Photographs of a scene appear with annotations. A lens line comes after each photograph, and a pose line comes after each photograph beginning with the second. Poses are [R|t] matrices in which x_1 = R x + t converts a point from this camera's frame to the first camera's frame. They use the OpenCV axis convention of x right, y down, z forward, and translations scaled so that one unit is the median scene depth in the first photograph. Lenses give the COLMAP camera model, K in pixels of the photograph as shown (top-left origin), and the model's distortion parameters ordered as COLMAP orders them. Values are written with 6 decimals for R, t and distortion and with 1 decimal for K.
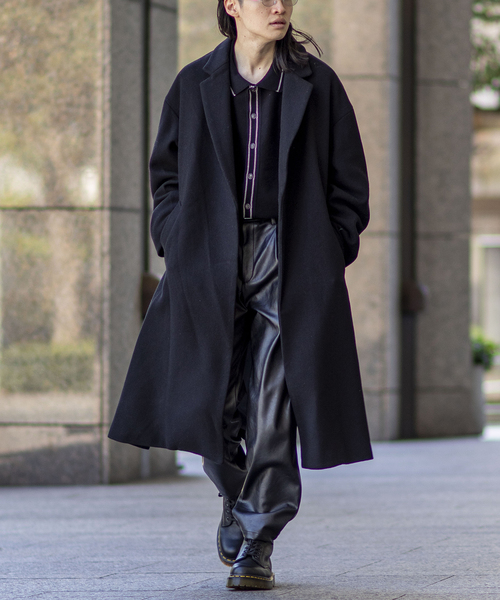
lens RADIAL K [[4437.3, 0, 250.0], [0, 4437.3, 300.0], [0, 0, 1]] dist [-0.465234, -45.876067]
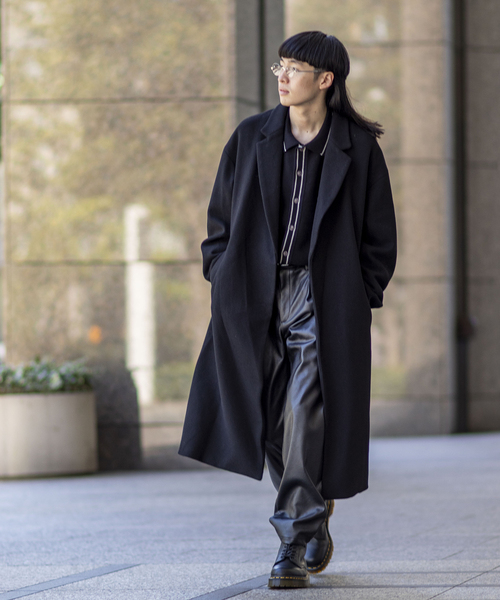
lens RADIAL K [[3922.5, 0, 250.0], [0, 3922.5, 300.0], [0, 0, 1]] dist [0.255133, 2.206353]
pose [[0.999950, -0.007170, -0.006997, -0.019546], [0.007103, 0.999929, -0.009520, 0.002010], [0.007064, 0.009470, 0.999930, -0.178512]]
